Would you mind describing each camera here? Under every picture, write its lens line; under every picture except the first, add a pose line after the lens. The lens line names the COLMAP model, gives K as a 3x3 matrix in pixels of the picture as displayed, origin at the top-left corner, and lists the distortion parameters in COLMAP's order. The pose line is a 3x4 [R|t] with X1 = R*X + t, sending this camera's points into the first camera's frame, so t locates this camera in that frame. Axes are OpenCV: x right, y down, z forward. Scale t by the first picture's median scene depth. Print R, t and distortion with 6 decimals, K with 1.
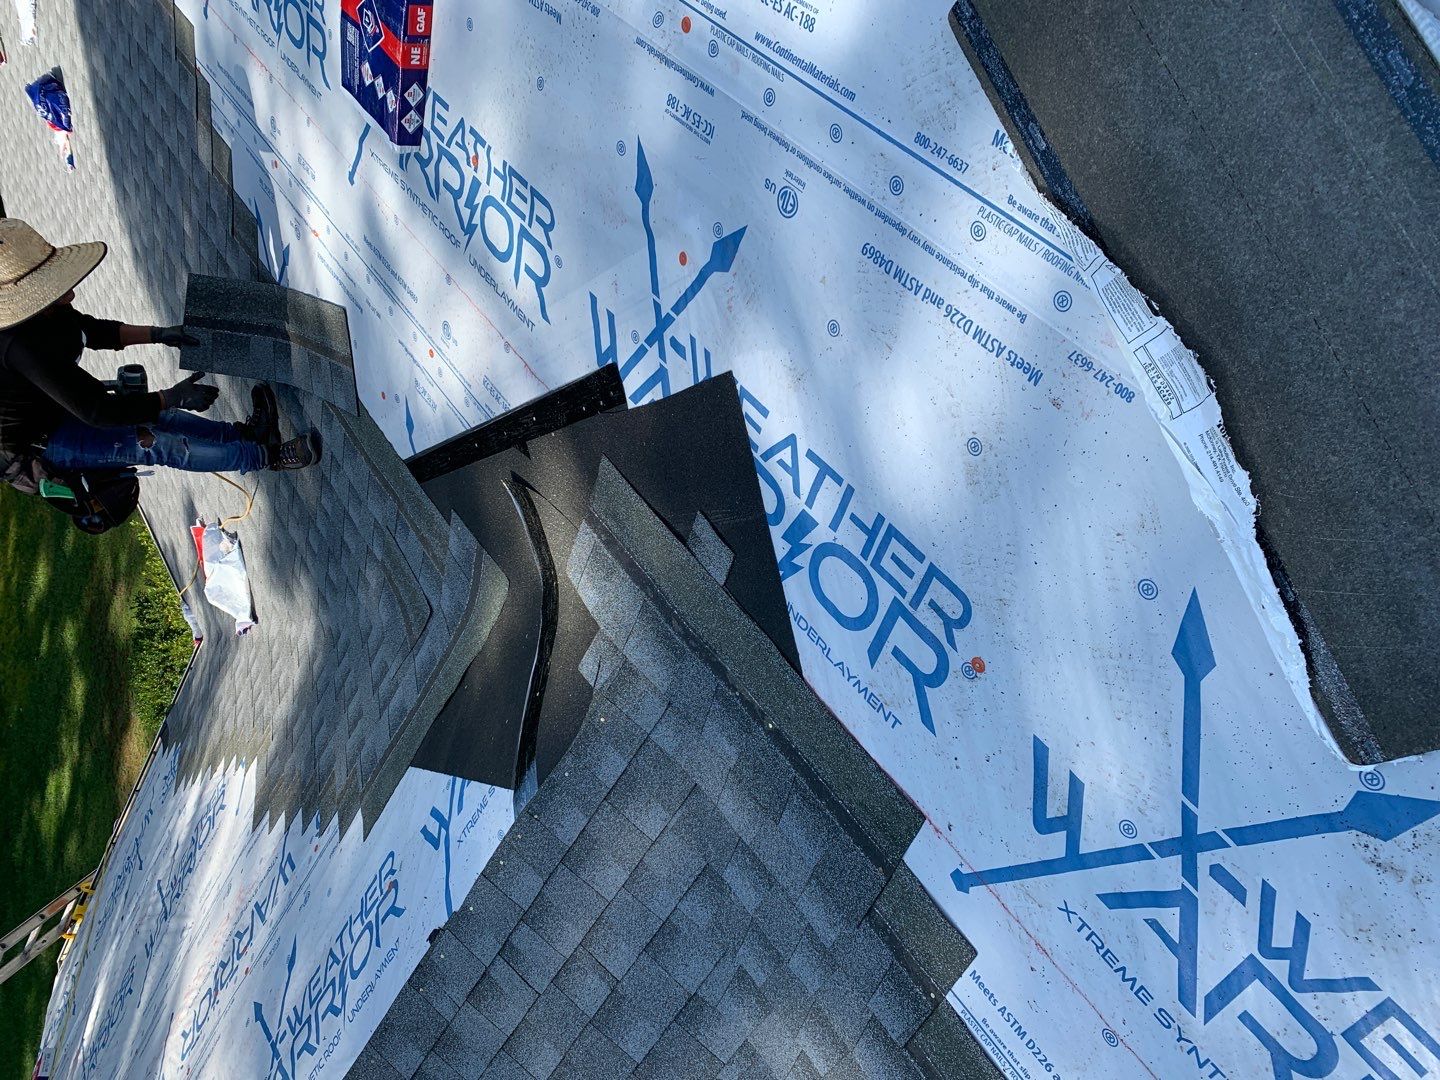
lens RADIAL K [[1100.4, 0, 706.3], [0, 1100.4, 531.8], [0, 0, 1]] dist [0.031977, -0.032723]
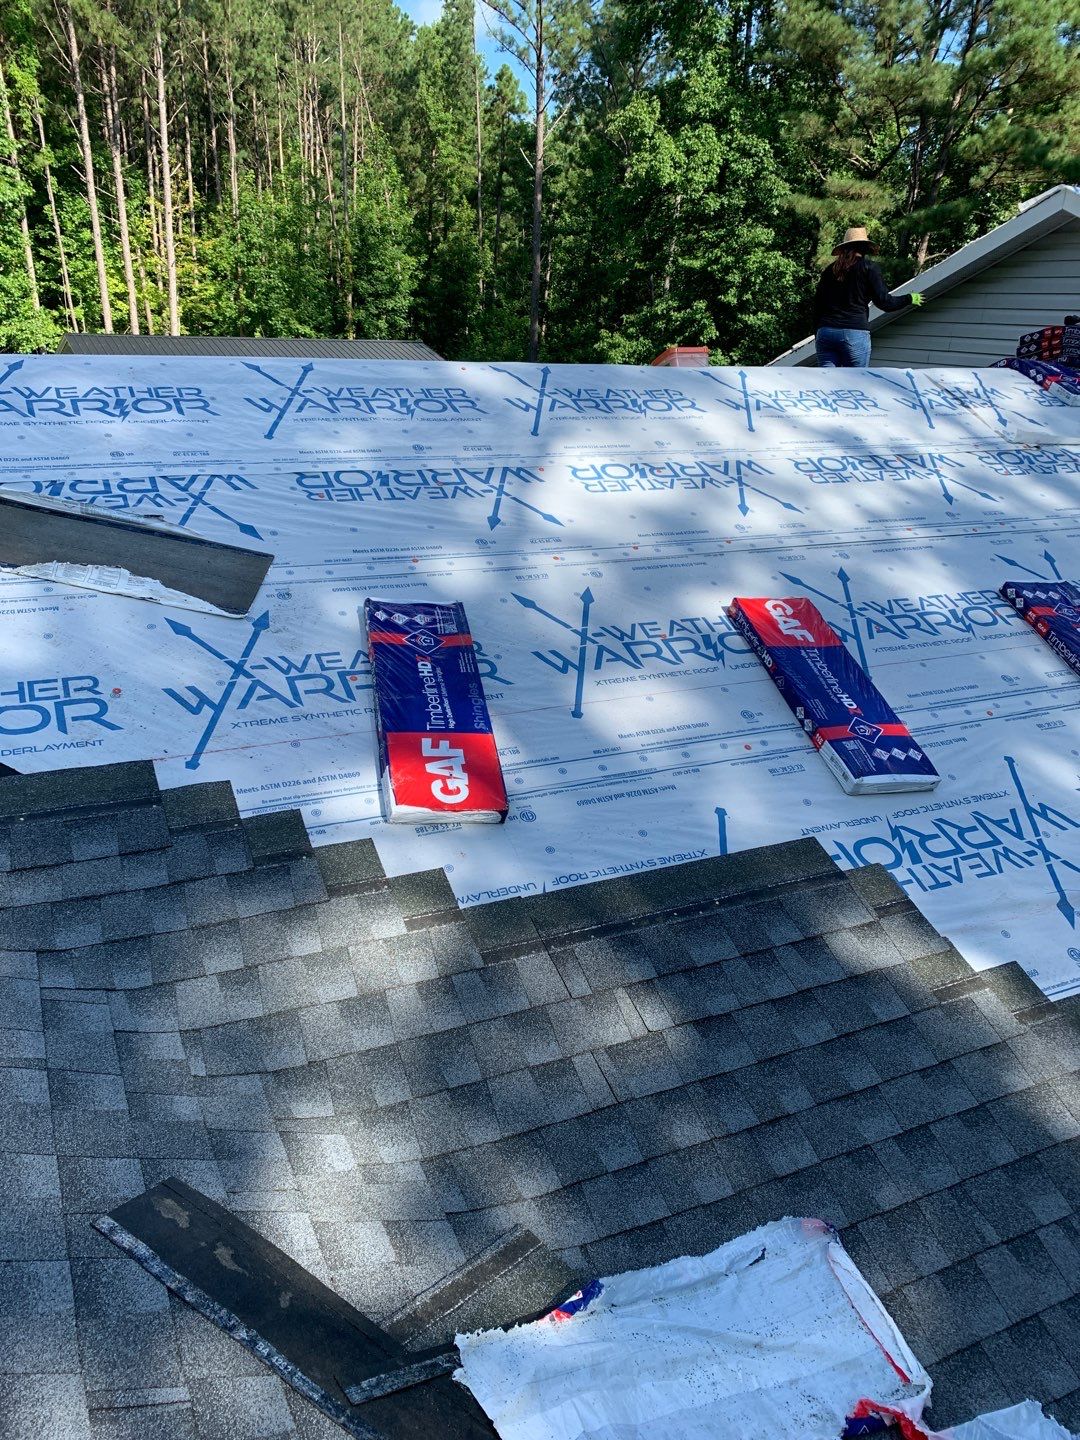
lens RADIAL K [[1100.4, 0, 540.1], [0, 1100.4, 717.6], [0, 0, 1]] dist [0.031977, -0.032723]
pose [[0.259118, 0.377418, 0.889052, -1.217162], [0.898096, 0.244523, -0.365558, 1.430373], [-0.355362, 0.893177, -0.275597, 1.207631]]
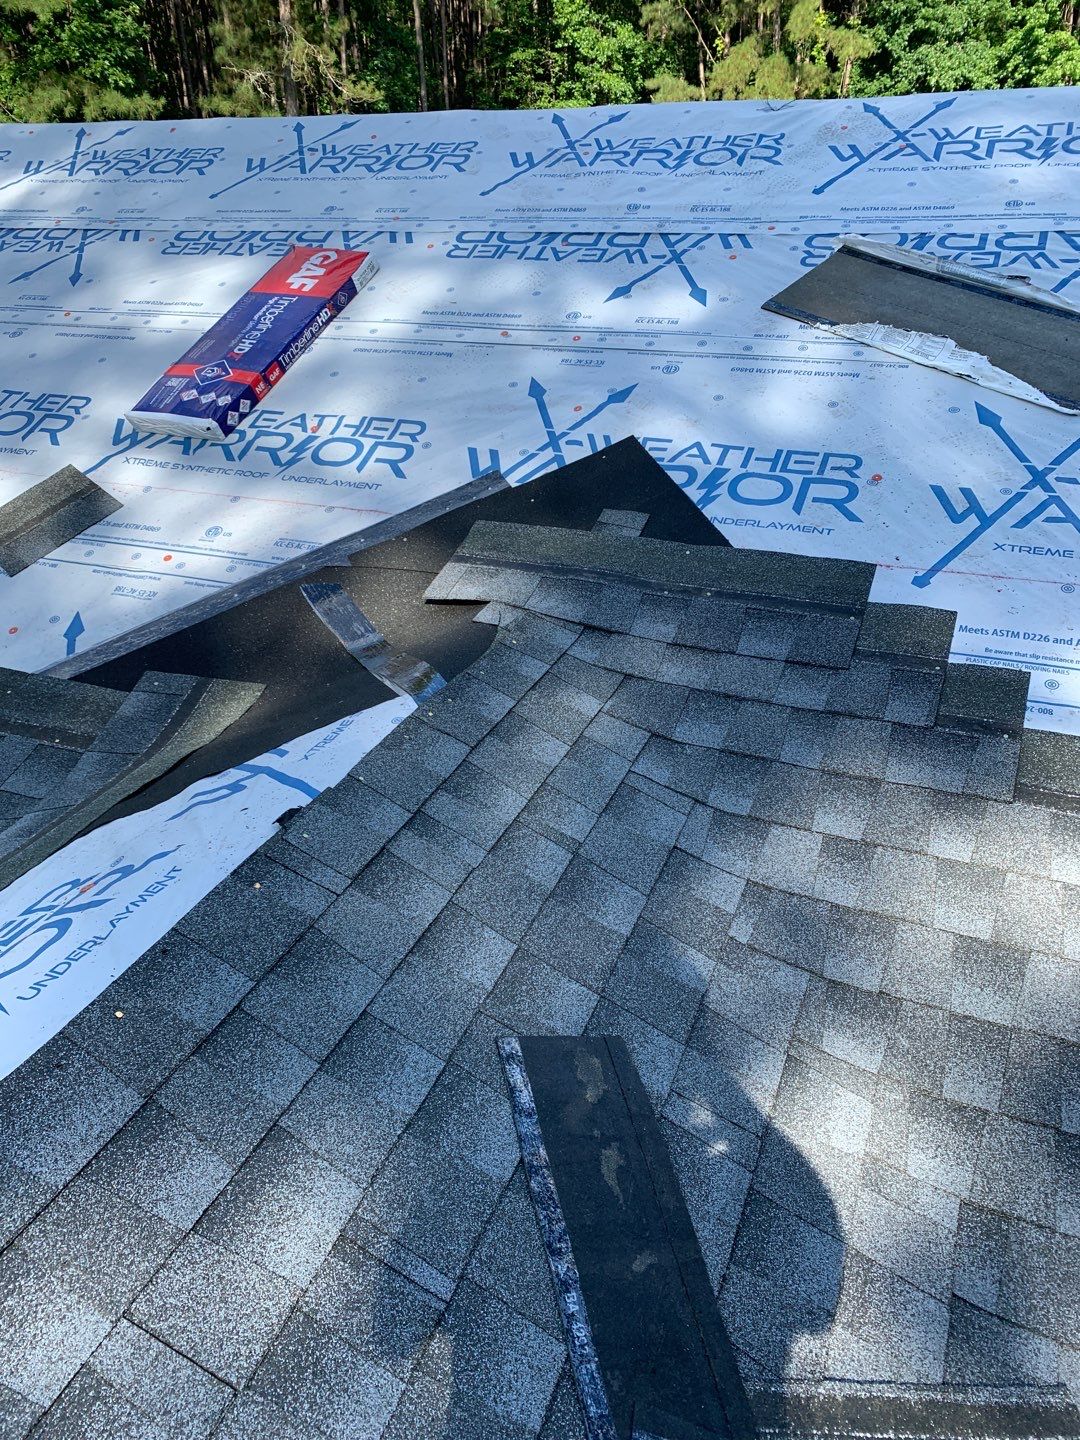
lens RADIAL K [[1100.4, 0, 542.2], [0, 1100.4, 696.9], [0, 0, 1]] dist [0.031977, -0.032723]
pose [[0.734100, 0.442843, 0.514769, -0.768822], [0.278177, 0.495425, -0.822904, 1.389719], [-0.619447, 0.747291, 0.240502, 1.055765]]
